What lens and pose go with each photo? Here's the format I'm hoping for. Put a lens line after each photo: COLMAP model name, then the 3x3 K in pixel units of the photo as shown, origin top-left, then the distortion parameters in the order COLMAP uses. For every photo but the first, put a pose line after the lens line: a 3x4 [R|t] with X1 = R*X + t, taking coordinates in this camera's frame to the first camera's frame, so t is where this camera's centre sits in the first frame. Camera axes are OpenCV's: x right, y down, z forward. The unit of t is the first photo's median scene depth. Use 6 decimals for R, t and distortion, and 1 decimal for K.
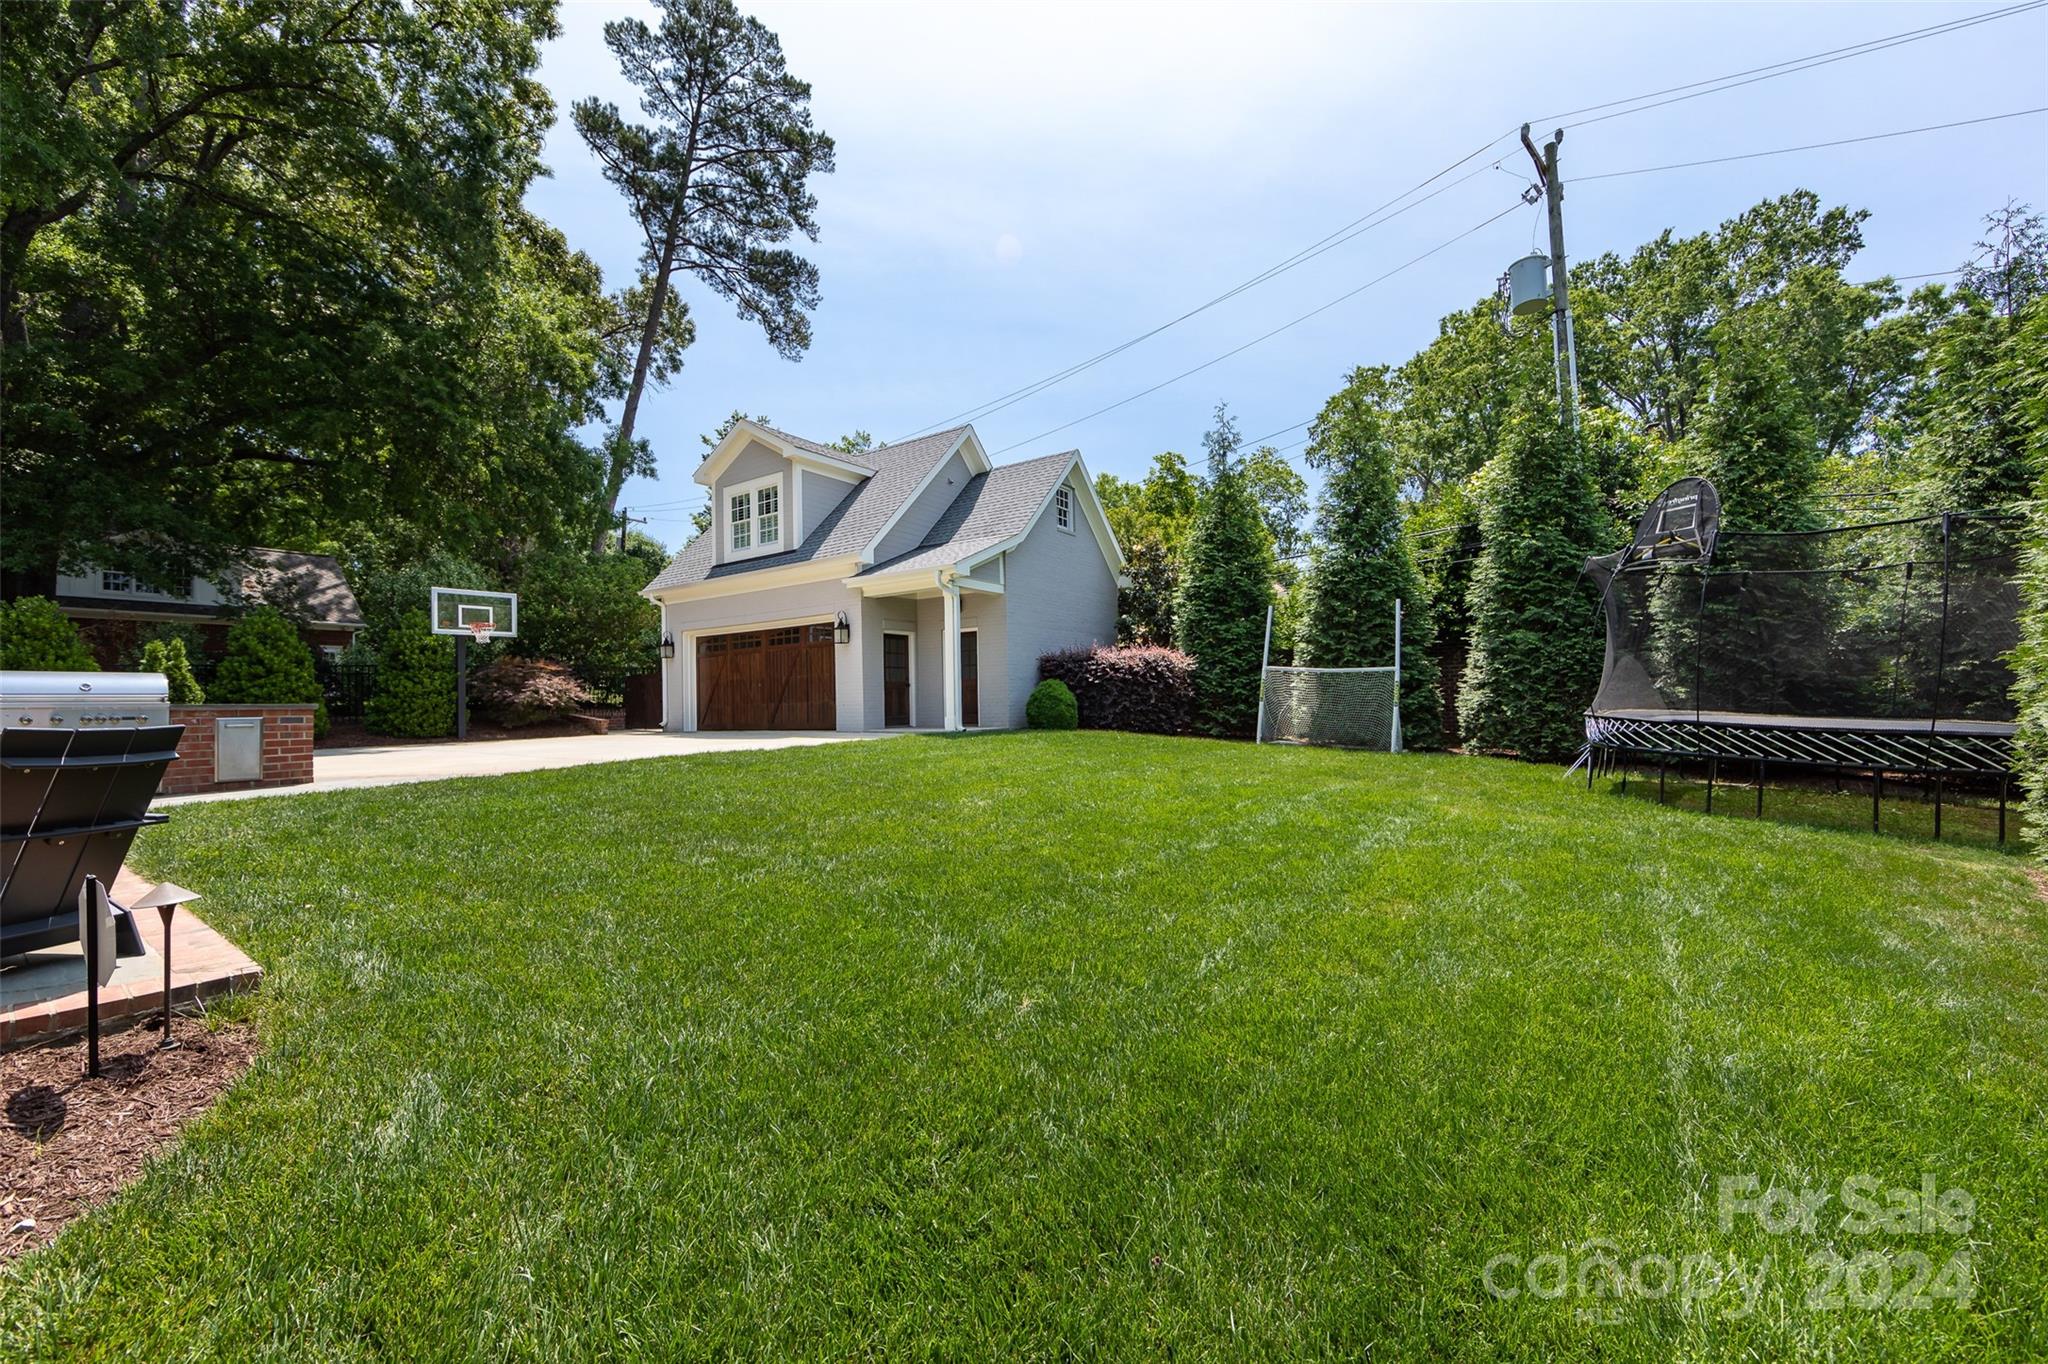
lens RADIAL K [[808.0, 0, 1025.6], [0, 808.0, 686.7], [0, 0, 1]] dist [-0.001932, -0.000245]
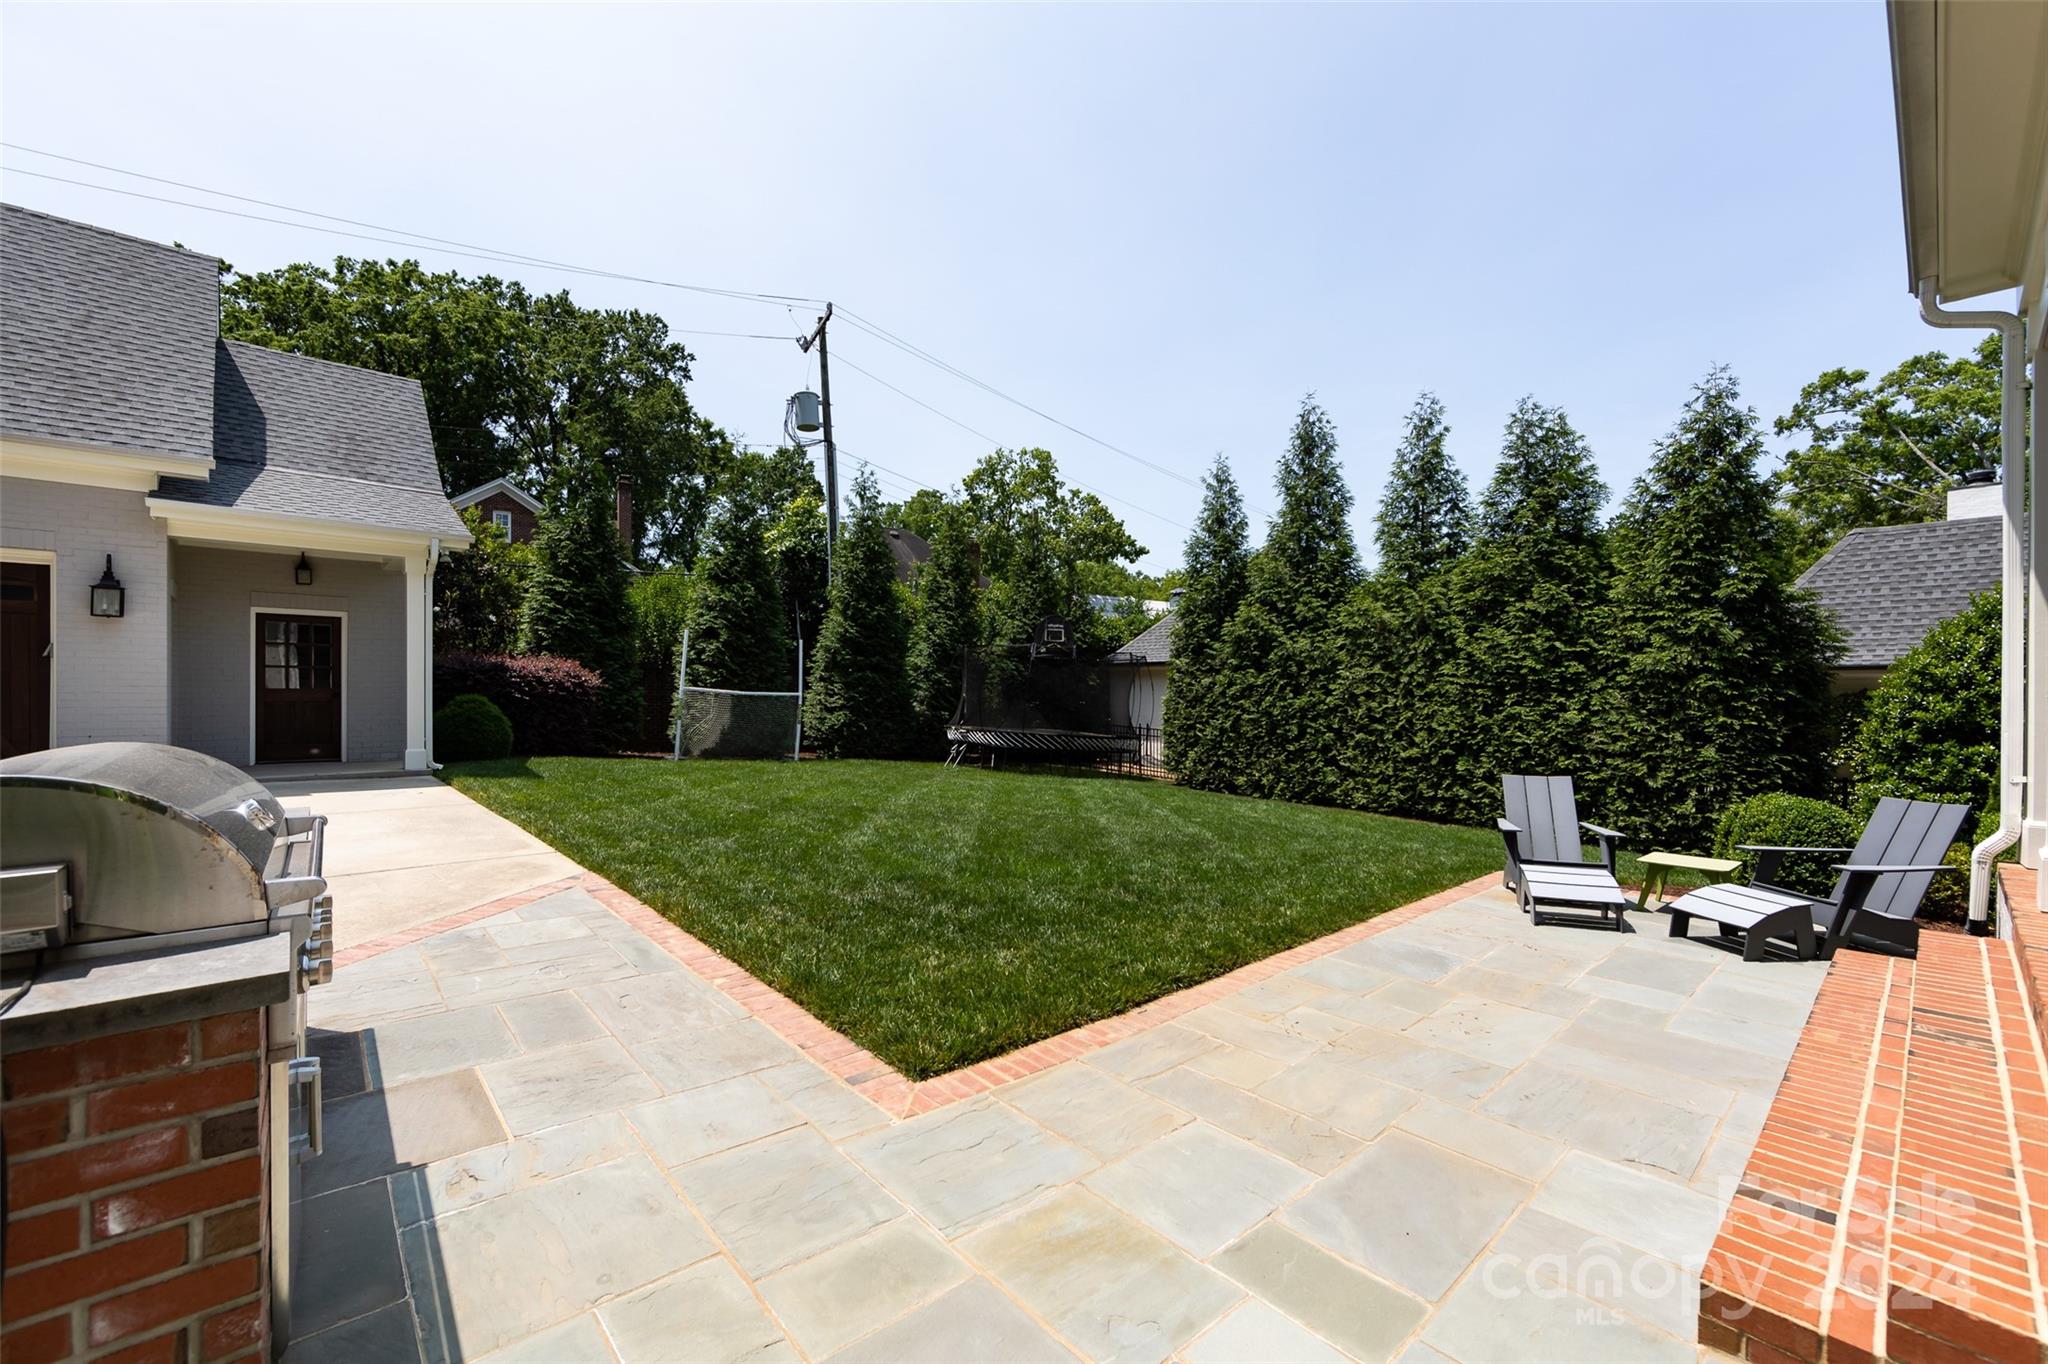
lens RADIAL K [[808.0, 0, 1025.6], [0, 808.0, 686.7], [0, 0, 1]] dist [-0.001932, -0.000245]
pose [[0.227382, 0.025291, 0.973477, -0.592054], [-0.035637, 0.999209, -0.017636, -0.020788], [-0.973153, -0.030682, 0.228104, 0.305622]]
